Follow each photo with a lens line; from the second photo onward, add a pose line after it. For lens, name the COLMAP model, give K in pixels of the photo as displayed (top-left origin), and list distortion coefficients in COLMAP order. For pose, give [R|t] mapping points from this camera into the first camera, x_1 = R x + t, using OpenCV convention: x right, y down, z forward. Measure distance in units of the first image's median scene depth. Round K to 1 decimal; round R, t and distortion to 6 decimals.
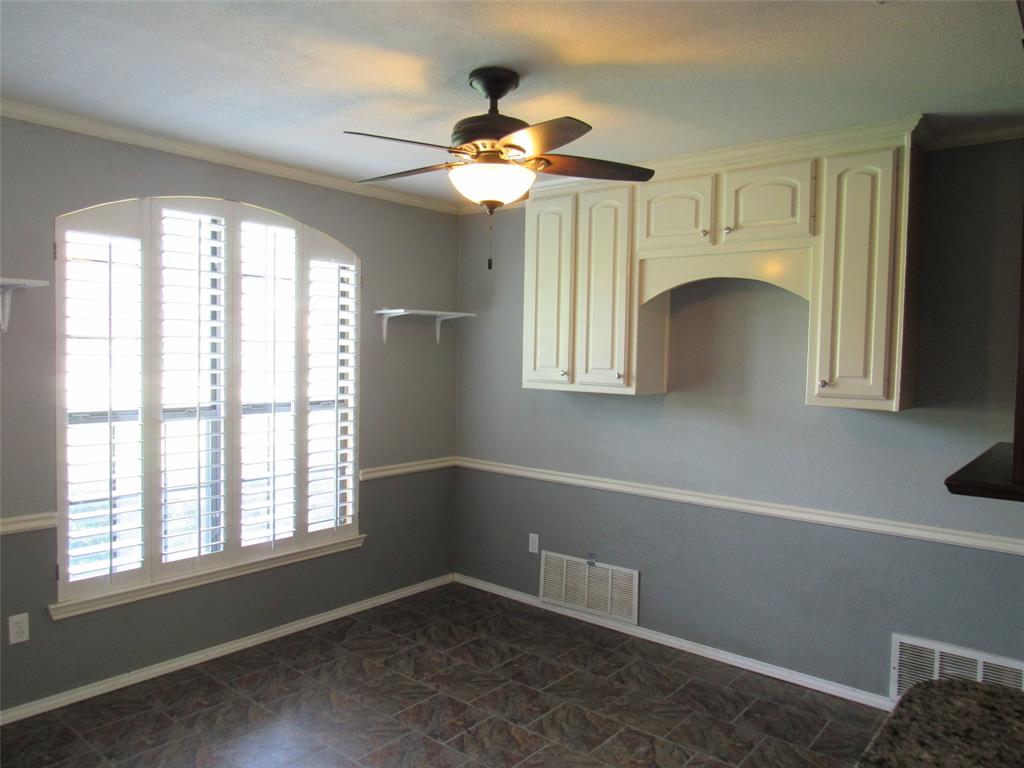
lens RADIAL K [[730.9, 0, 508.3], [0, 730.9, 386.6], [0, 0, 1]] dist [-0.010389, -0.002750]
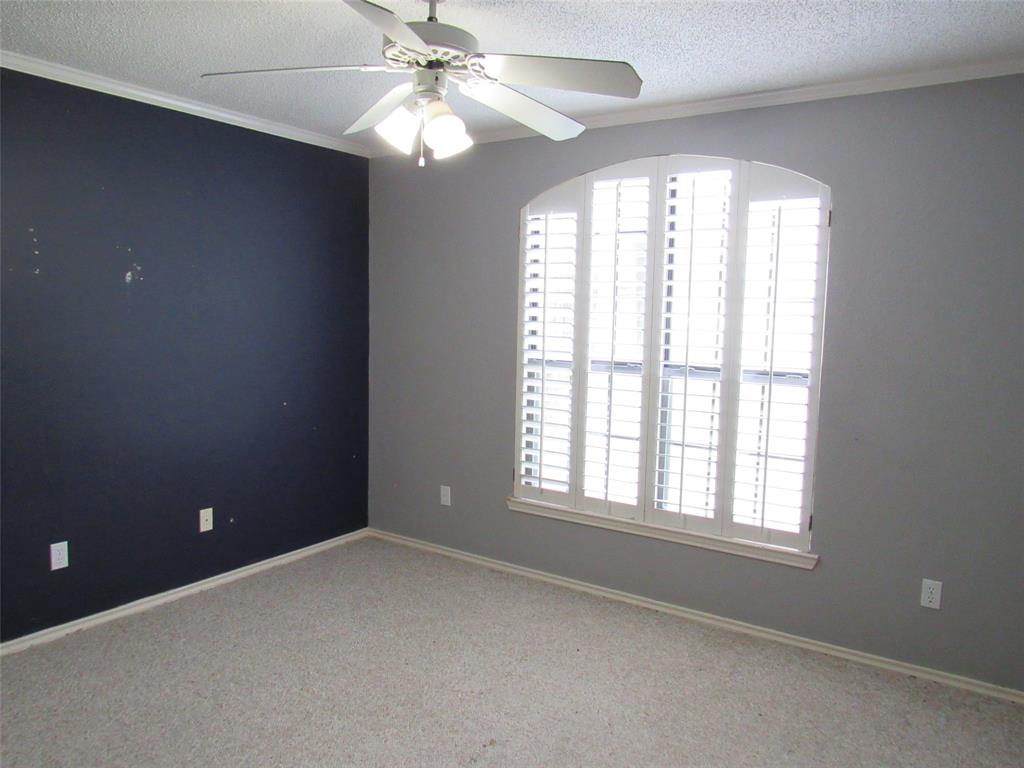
lens RADIAL K [[730.9, 0, 508.3], [0, 730.9, 386.6], [0, 0, 1]] dist [-0.010389, -0.002750]
pose [[0.099470, 0.100268, -0.989976, 0.588908], [-0.057672, 0.993818, 0.094862, -0.027431], [0.993368, 0.047657, 0.104638, 0.689237]]
